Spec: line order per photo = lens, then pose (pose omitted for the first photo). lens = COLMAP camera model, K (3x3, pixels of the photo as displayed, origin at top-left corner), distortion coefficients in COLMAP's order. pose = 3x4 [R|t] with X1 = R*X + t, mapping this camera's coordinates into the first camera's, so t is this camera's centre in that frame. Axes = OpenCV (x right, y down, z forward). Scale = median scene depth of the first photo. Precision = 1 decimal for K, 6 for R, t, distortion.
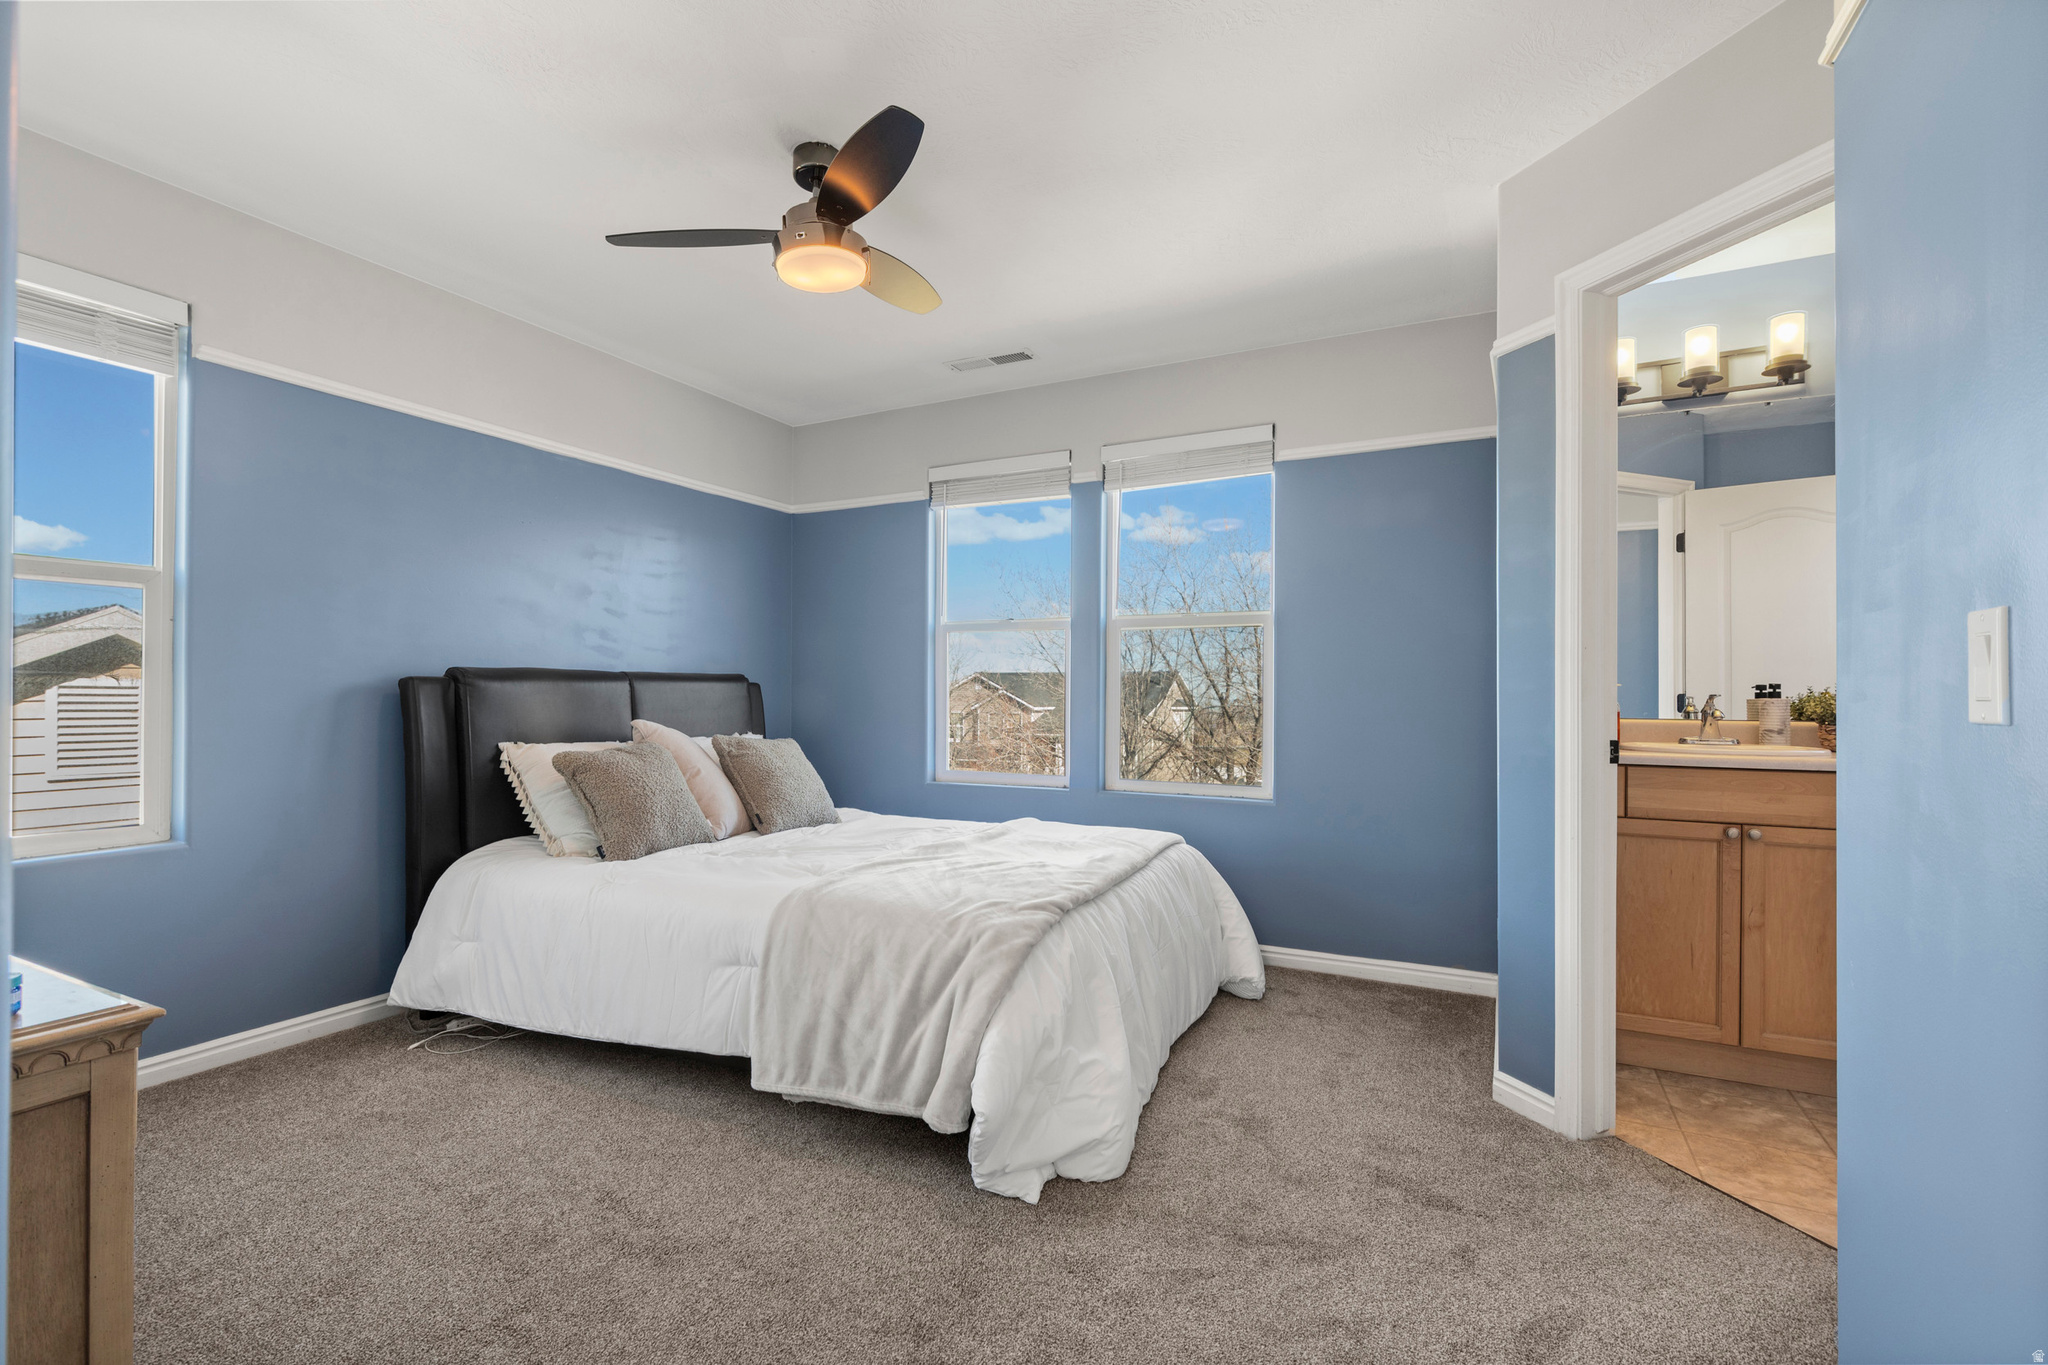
lens RADIAL K [[926.3, 0, 1023.9], [0, 926.3, 688.6], [0, 0, 1]] dist [-0.000863, -0.000600]
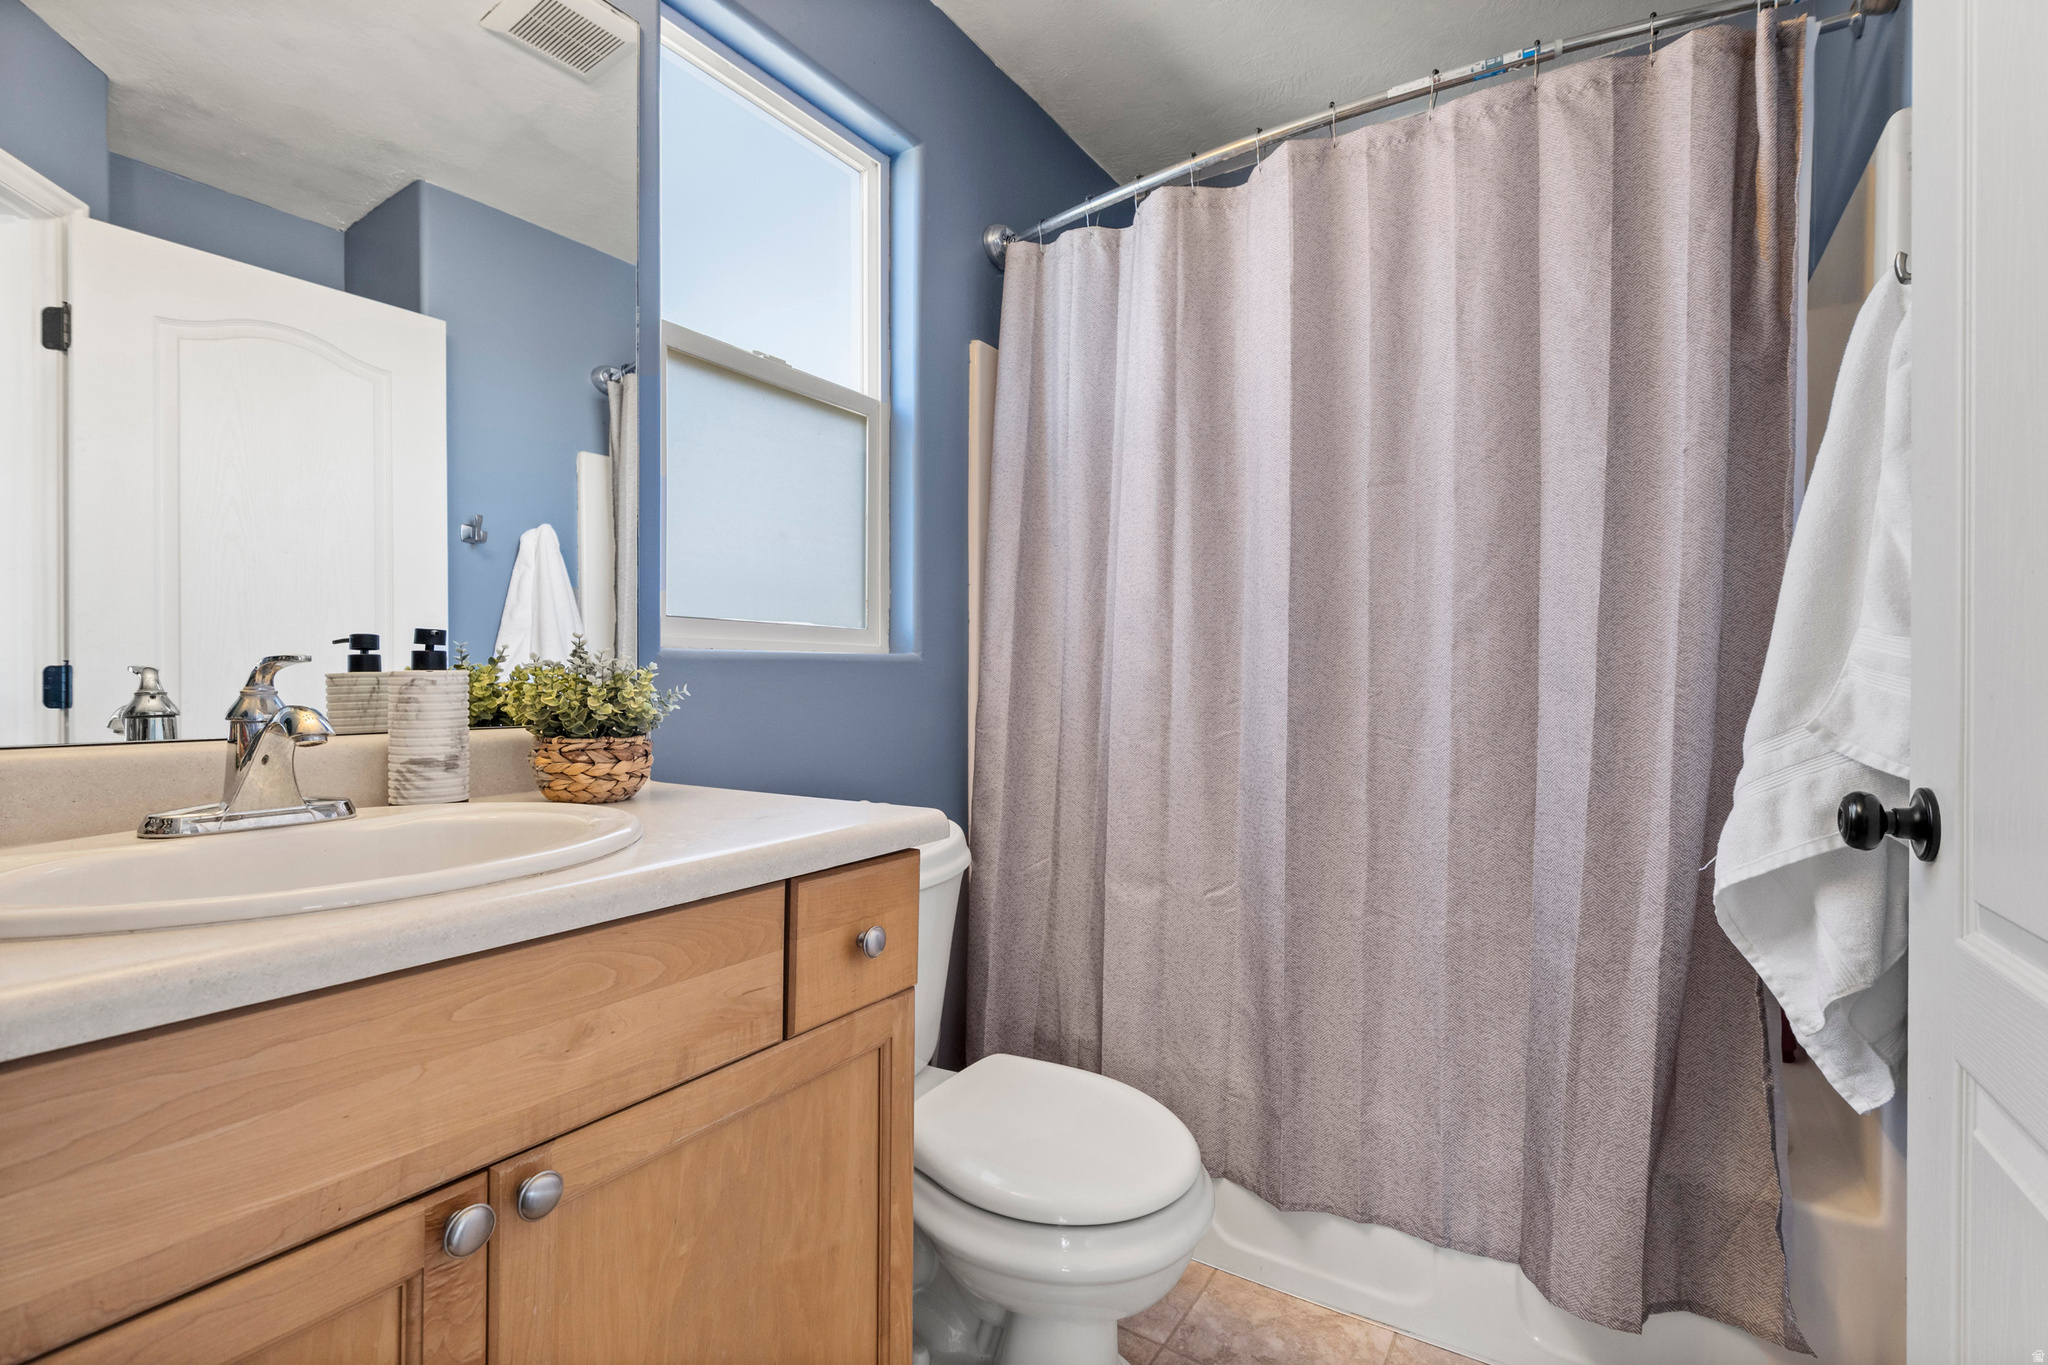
lens RADIAL K [[926.3, 0, 1023.9], [0, 926.3, 688.6], [0, 0, 1]] dist [-0.000863, -0.000600]
pose [[0.114011, -0.013839, 0.993383, 0.471662], [-0.006978, 0.999867, 0.014730, 0.010460], [-0.993455, -0.008611, 0.113900, 0.717376]]
